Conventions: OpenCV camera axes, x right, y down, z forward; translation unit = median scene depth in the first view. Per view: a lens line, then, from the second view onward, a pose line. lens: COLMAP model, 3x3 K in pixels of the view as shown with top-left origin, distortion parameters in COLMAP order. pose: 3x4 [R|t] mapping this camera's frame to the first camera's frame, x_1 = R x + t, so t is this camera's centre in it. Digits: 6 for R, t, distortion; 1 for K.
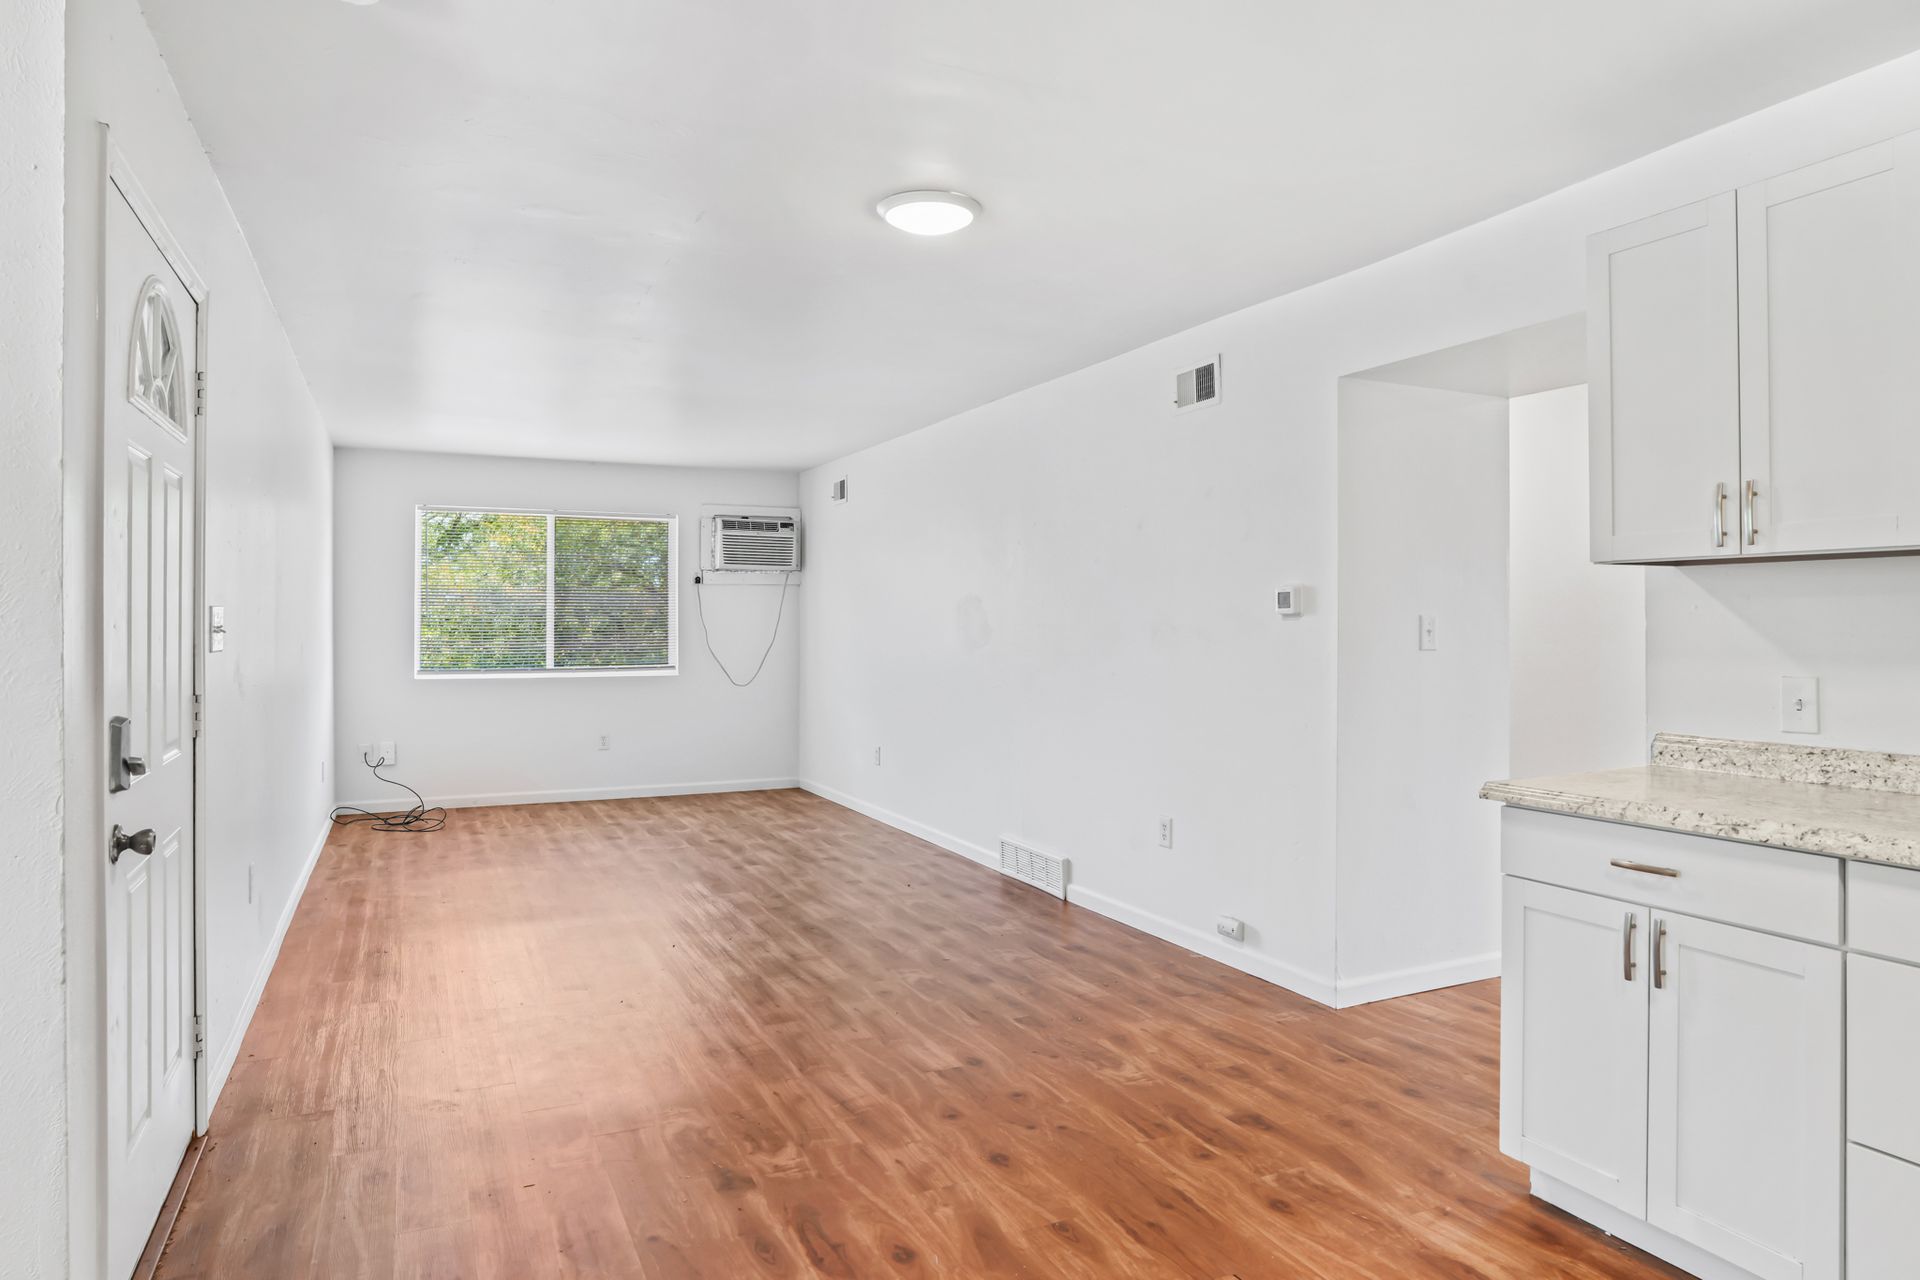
lens RADIAL K [[1142.6, 0, 961.5], [0, 1142.6, 609.2], [0, 0, 1]] dist [-0.040297, 0.033546]
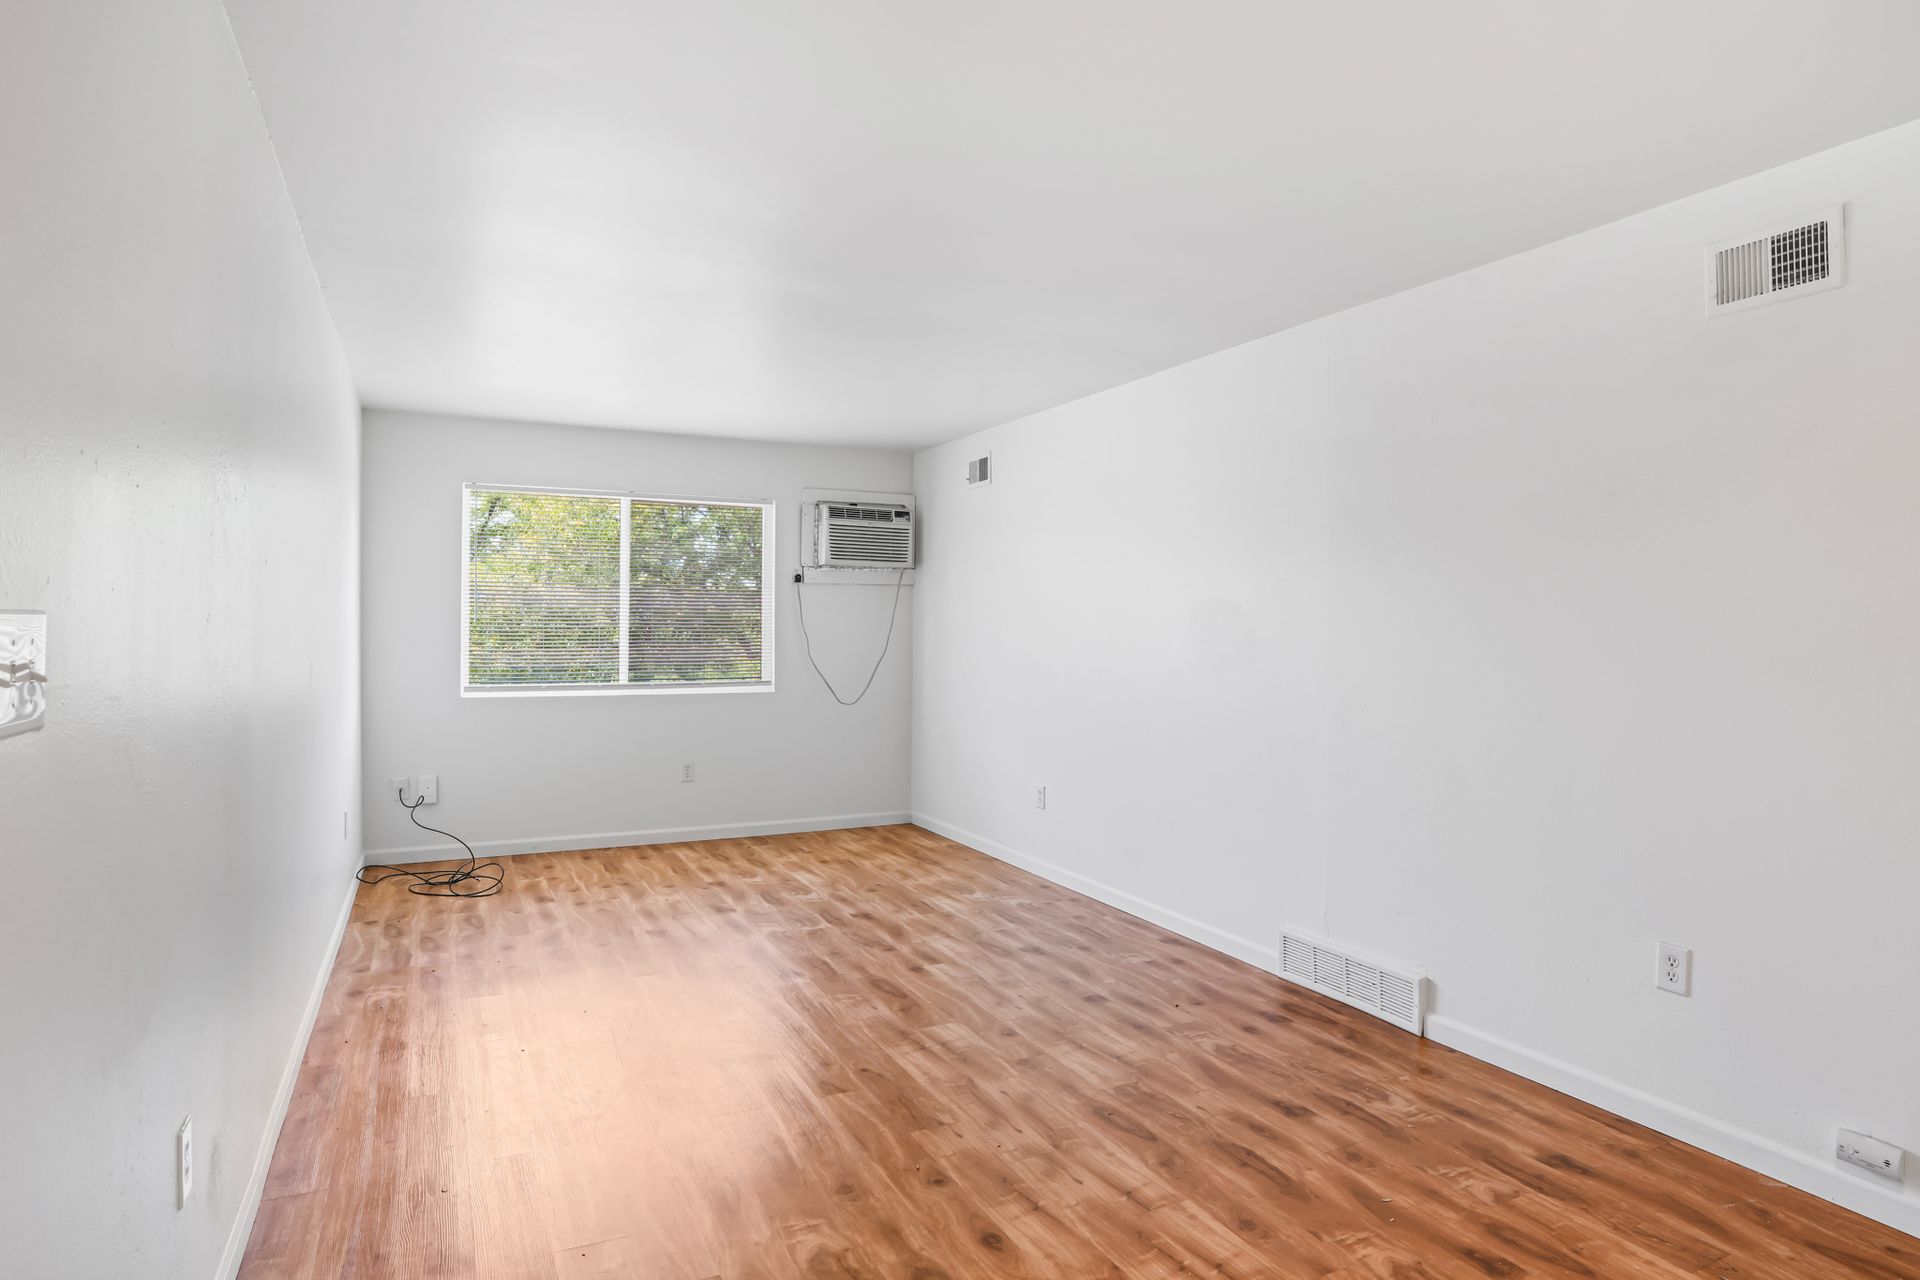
lens RADIAL K [[1038.8, 0, 959.3], [0, 1038.8, 618.4], [0, 0, 1]] dist [-0.057787, 0.027345]
pose [[0.999797, 0.007435, 0.018723, -0.147712], [-0.007543, 0.999955, 0.005700, -0.001447], [-0.018680, -0.005840, 0.999808, 0.274125]]
